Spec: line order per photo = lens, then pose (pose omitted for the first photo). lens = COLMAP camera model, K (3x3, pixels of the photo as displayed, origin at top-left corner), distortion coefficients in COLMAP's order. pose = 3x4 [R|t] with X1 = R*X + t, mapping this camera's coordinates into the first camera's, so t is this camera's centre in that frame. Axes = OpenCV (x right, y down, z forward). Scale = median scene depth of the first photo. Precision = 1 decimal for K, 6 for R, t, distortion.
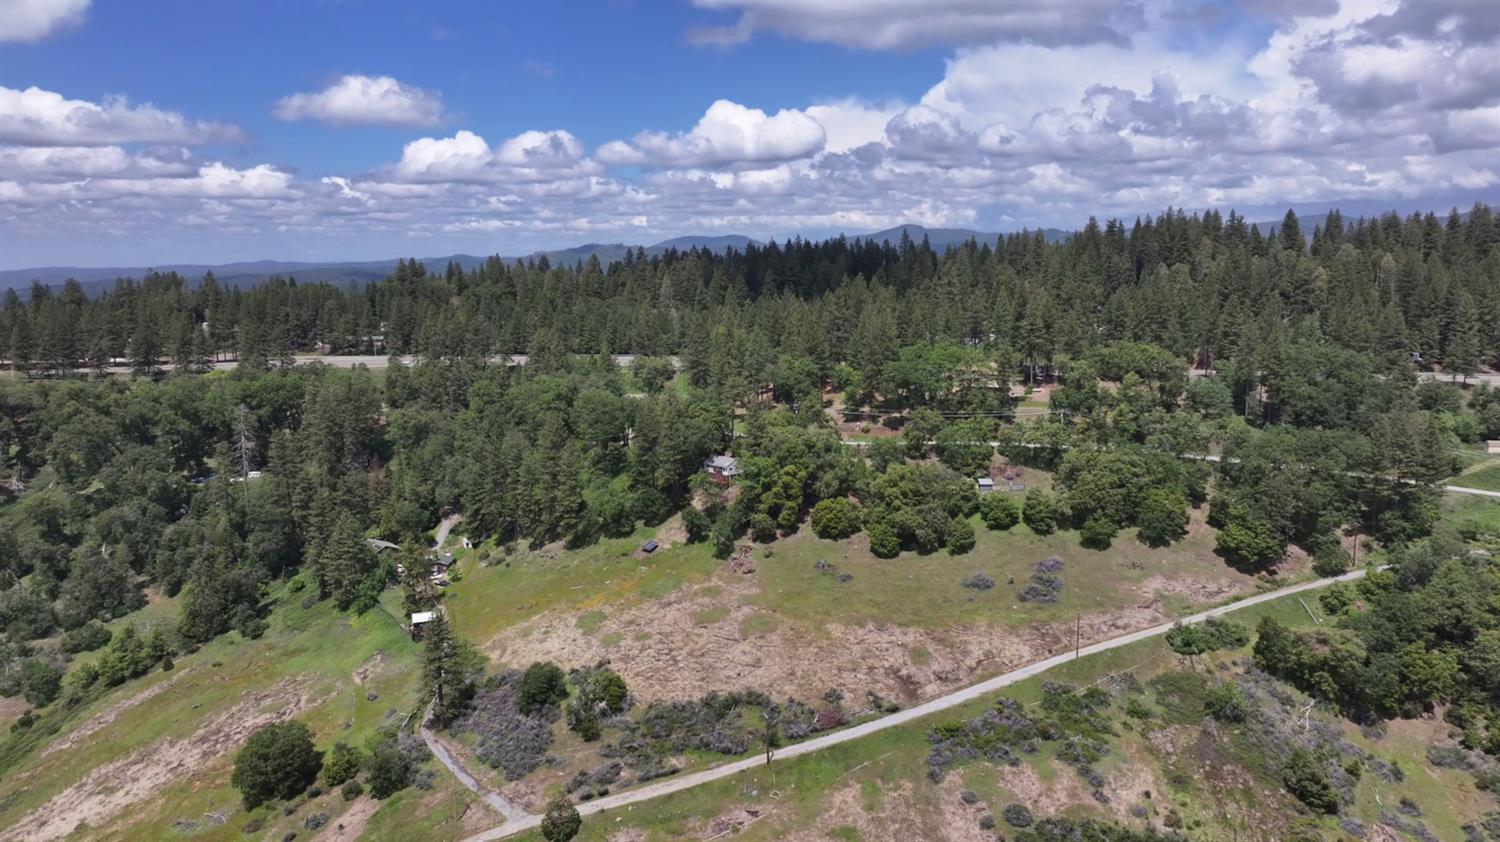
lens RADIAL K [[1046.3, 0, 750.0], [0, 1046.3, 421.0], [0, 0, 1]] dist [0.010895, 0.007056]
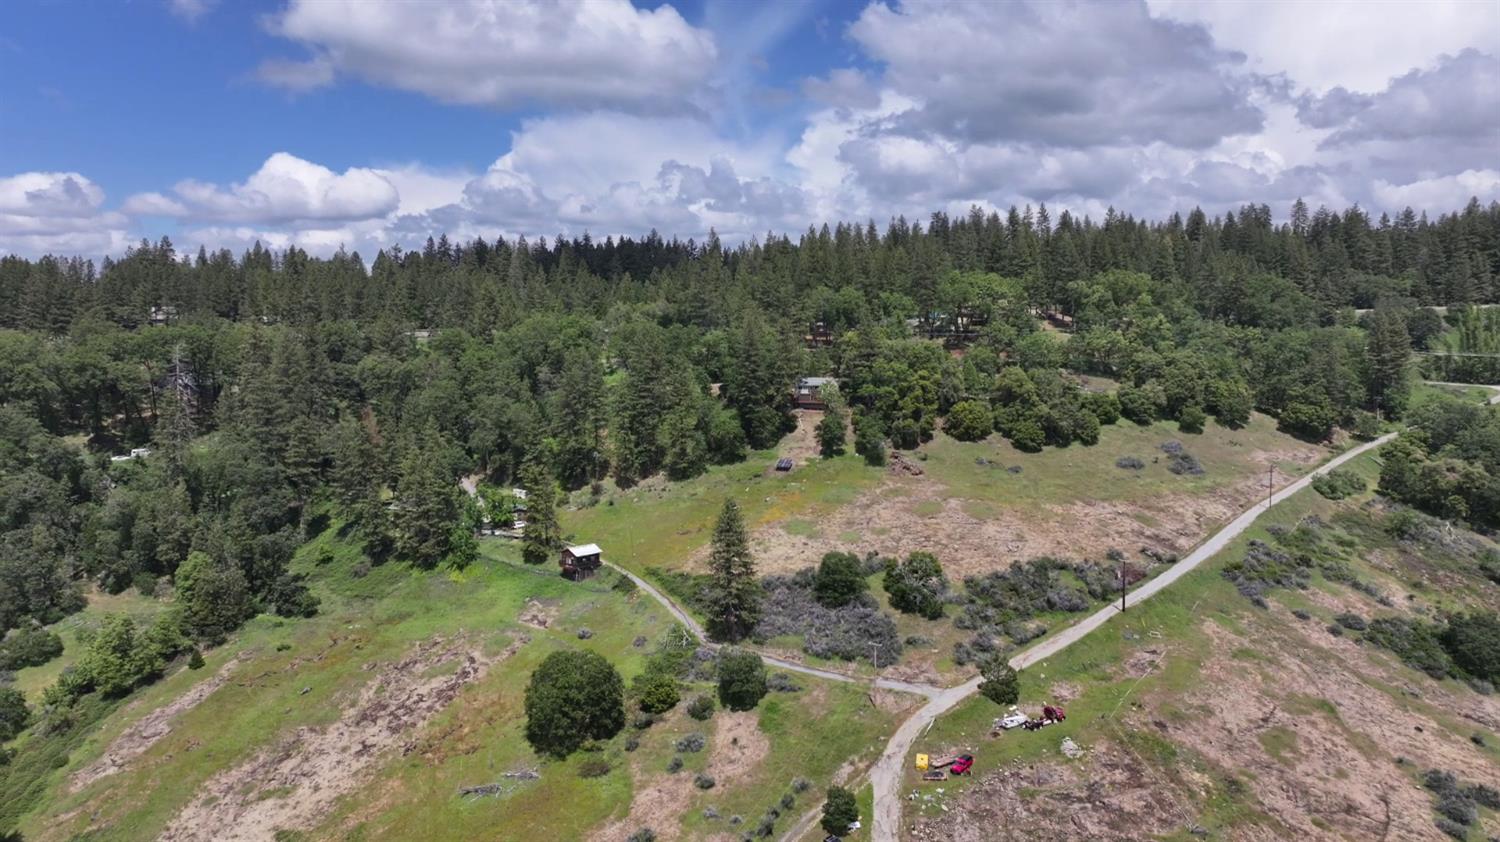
lens RADIAL K [[1046.3, 0, 750.0], [0, 1046.3, 421.0], [0, 0, 1]] dist [0.010895, 0.007056]
pose [[0.917184, -0.034978, 0.396925, -0.467060], [0.061917, 0.996551, -0.055255, 0.125051], [-0.393623, 0.075255, 0.916186, 0.158460]]
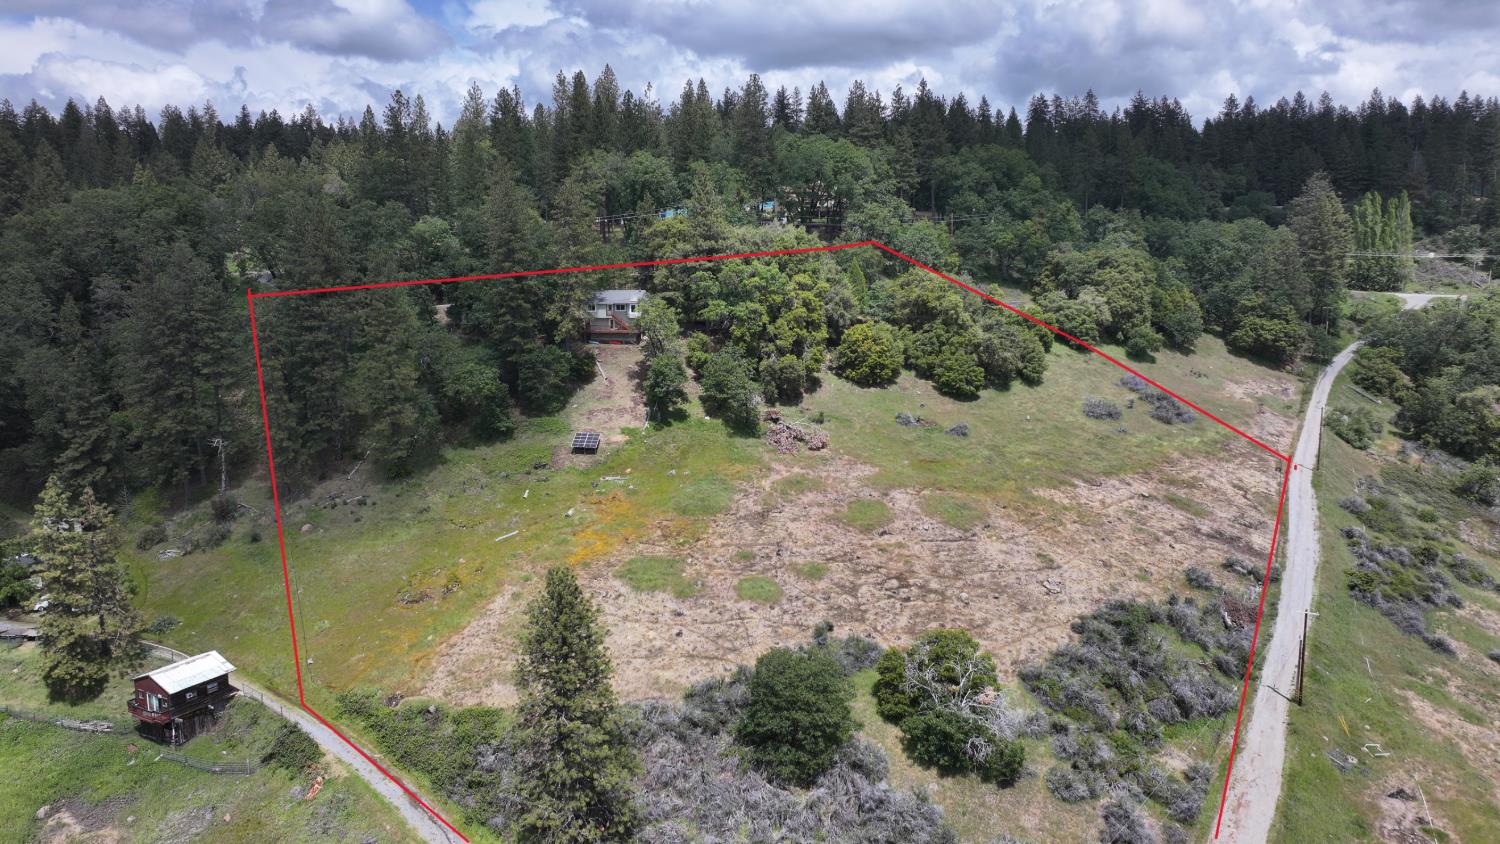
lens RADIAL K [[1046.3, 0, 750.0], [0, 1046.3, 422.0], [0, 0, 1]] dist [0.010895, 0.007056]
pose [[0.760126, -0.104110, 0.641381, -0.351386], [0.105772, 0.993740, 0.035951, 0.095037], [-0.641109, 0.040513, 0.766380, 0.526202]]
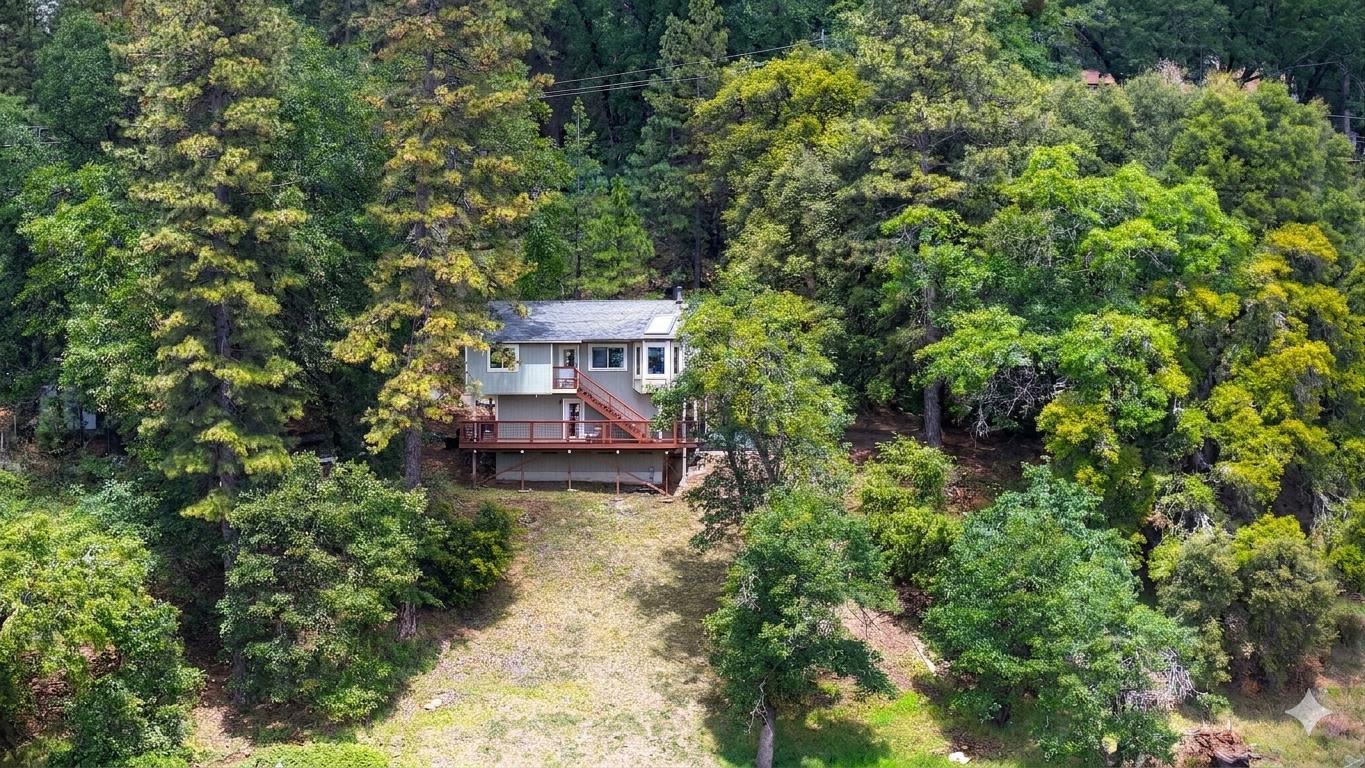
lens RADIAL K [[2821.0, 0, 682.5], [0, 2821.0, 384.0], [0, 0, 1]] dist [-0.139845, -0.061949]
pose [[0.801508, 0.017111, 0.597739, -0.269780], [0.089030, 0.985035, -0.147579, 0.112441], [-0.591319, 0.171502, 0.787991, 0.677000]]
